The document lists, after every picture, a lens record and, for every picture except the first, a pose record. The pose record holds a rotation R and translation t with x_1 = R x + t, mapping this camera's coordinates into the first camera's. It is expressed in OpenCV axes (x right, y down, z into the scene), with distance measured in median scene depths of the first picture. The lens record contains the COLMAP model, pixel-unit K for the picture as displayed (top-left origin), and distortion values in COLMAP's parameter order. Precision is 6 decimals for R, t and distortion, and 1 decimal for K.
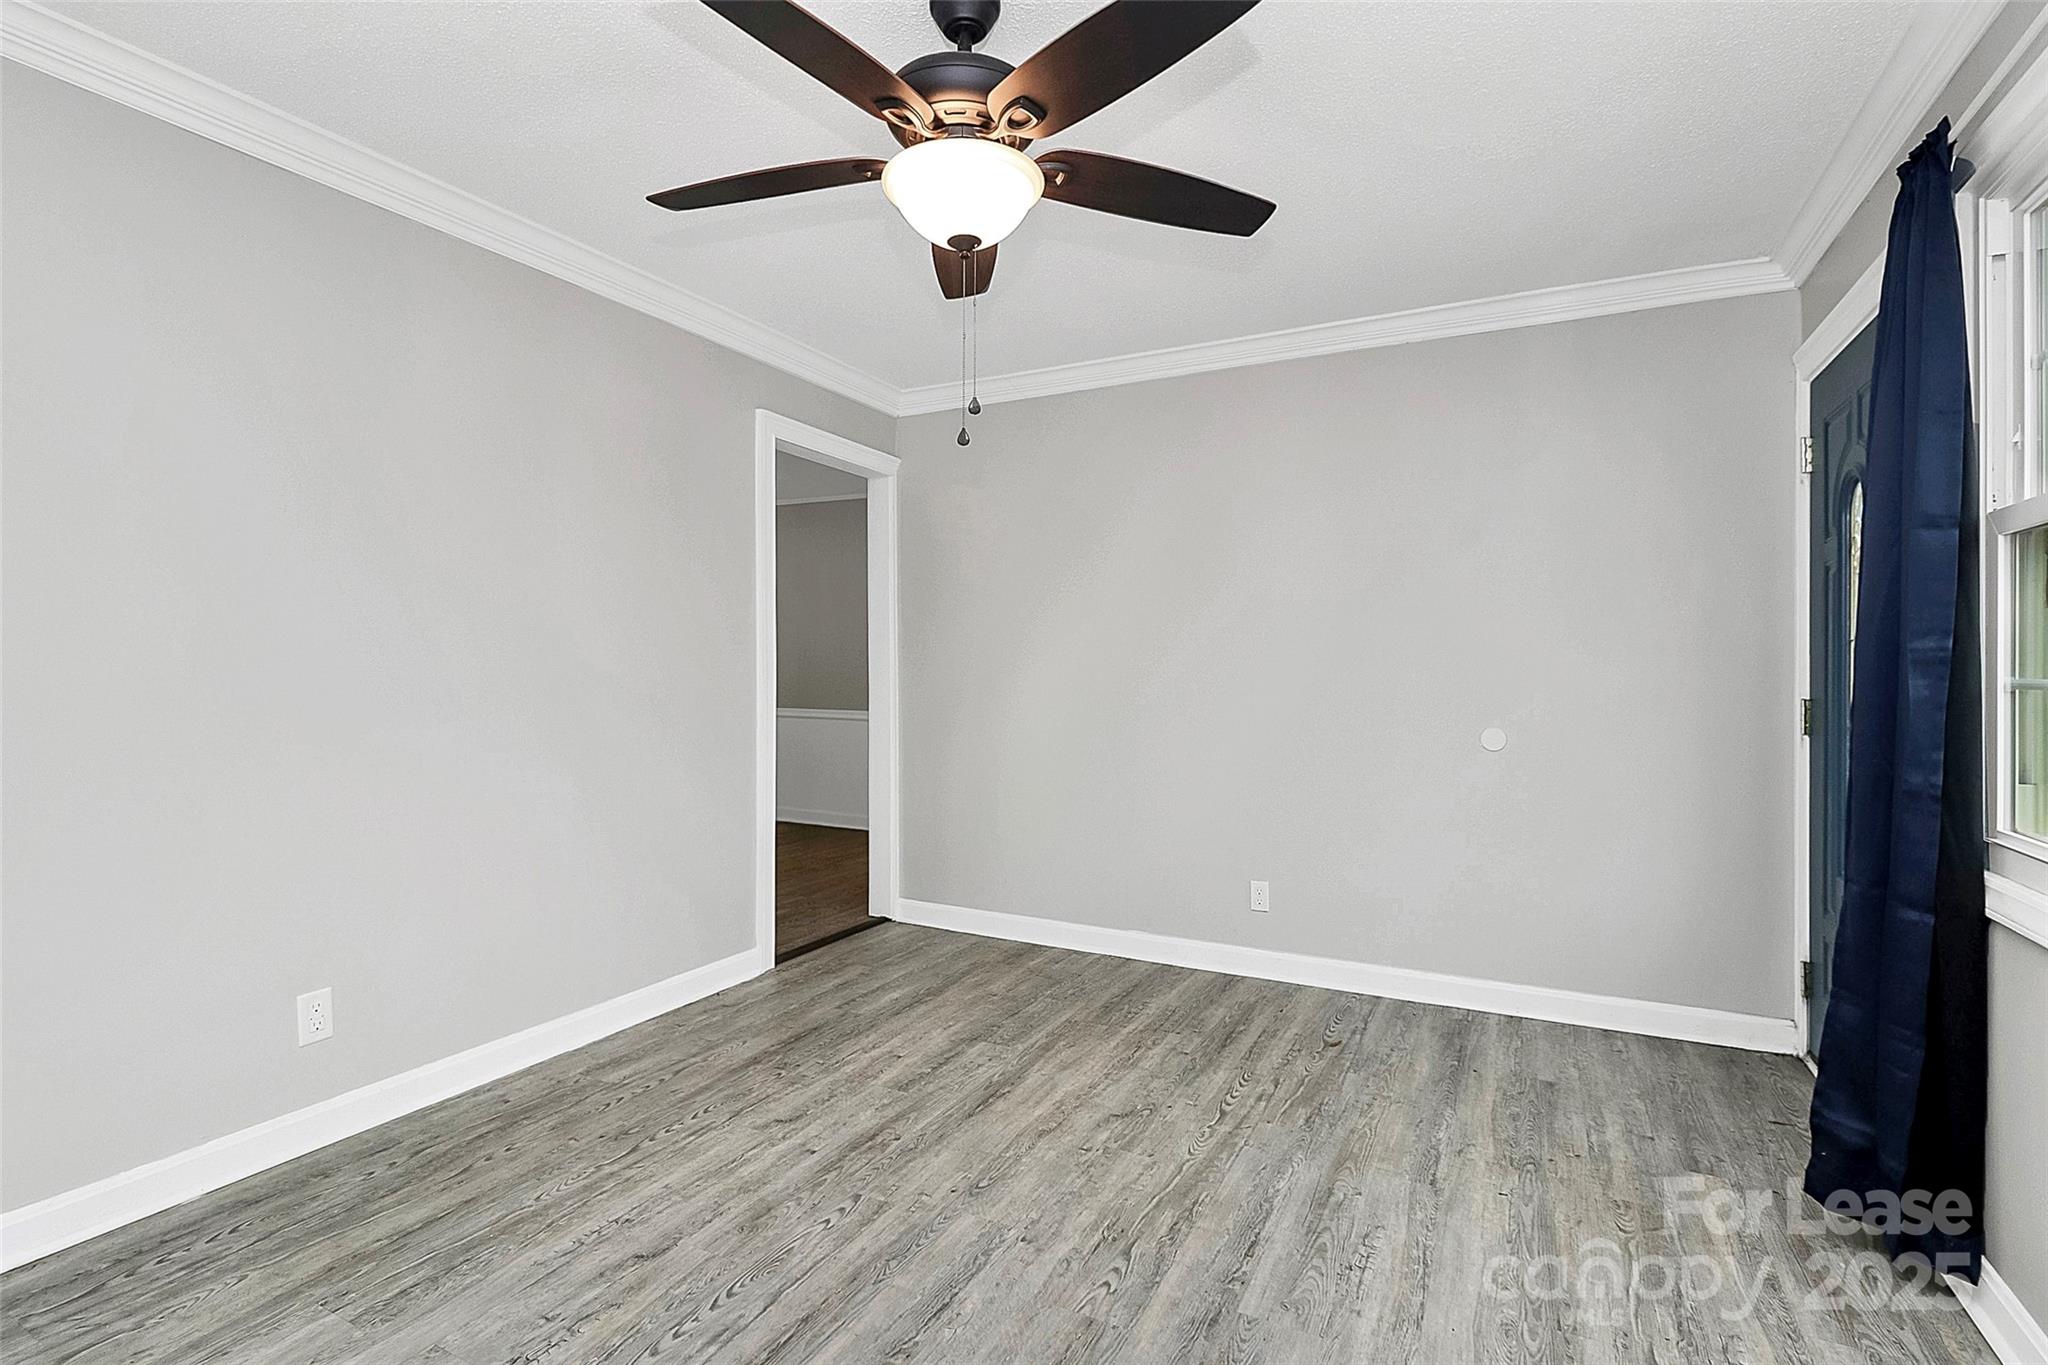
lens RADIAL K [[978.8, 0, 1024.2], [0, 978.8, 681.3], [0, 0, 1]] dist [-0.001109, -0.007550]
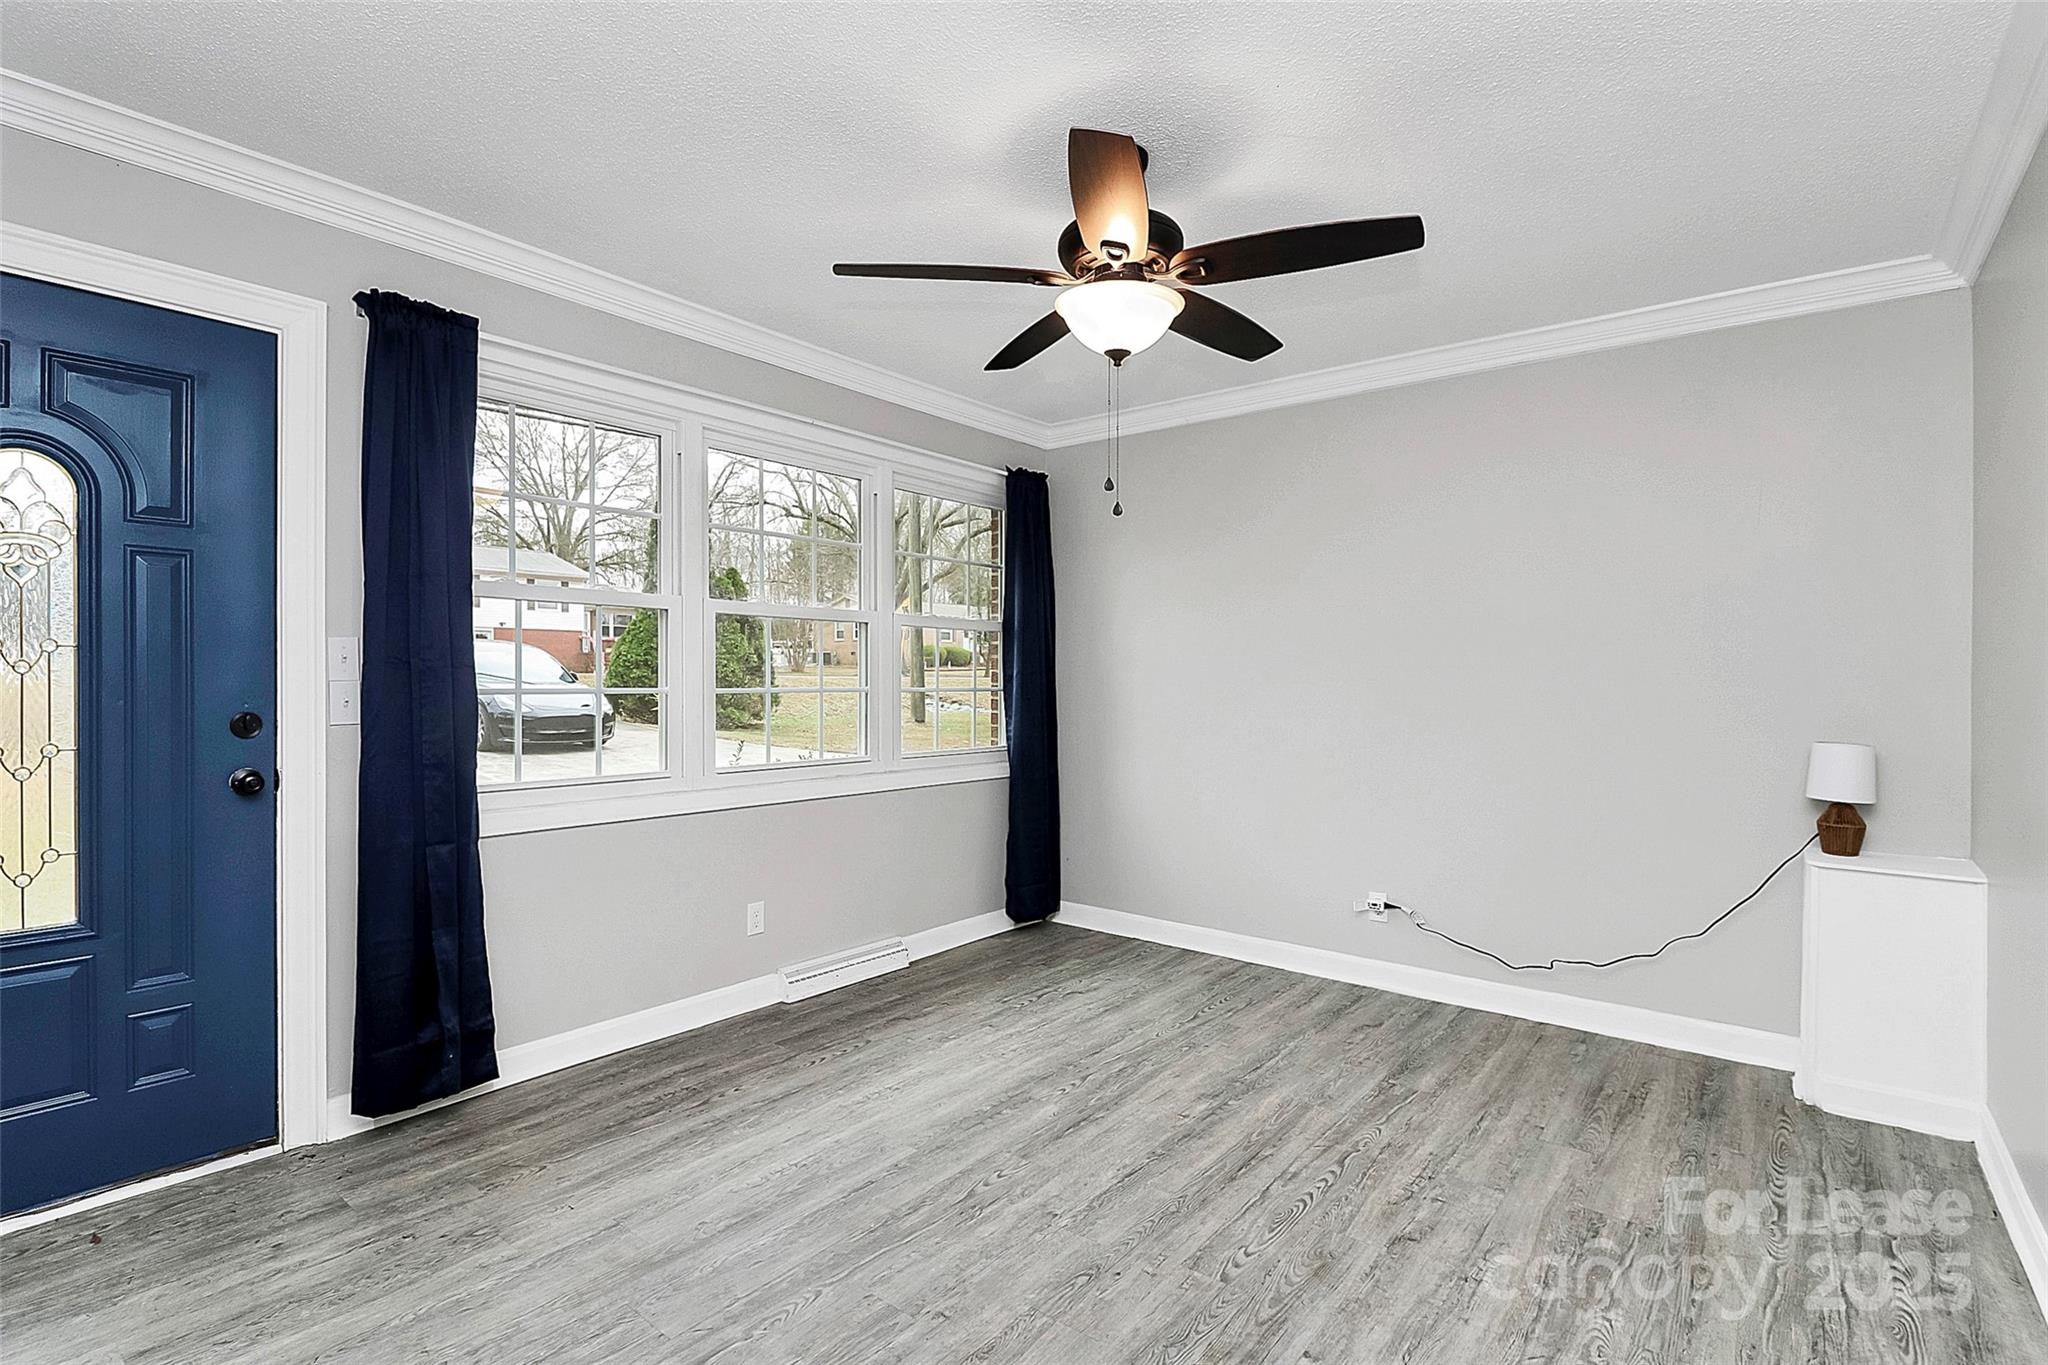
lens RADIAL K [[978.8, 0, 1023.2], [0, 978.8, 684.3], [0, 0, 1]] dist [-0.001109, -0.007550]
pose [[-0.981138, -0.008640, 0.193113, -0.165275], [-0.007755, 0.999956, 0.005341, -0.023866], [-0.193151, 0.003743, -0.981162, 2.004402]]
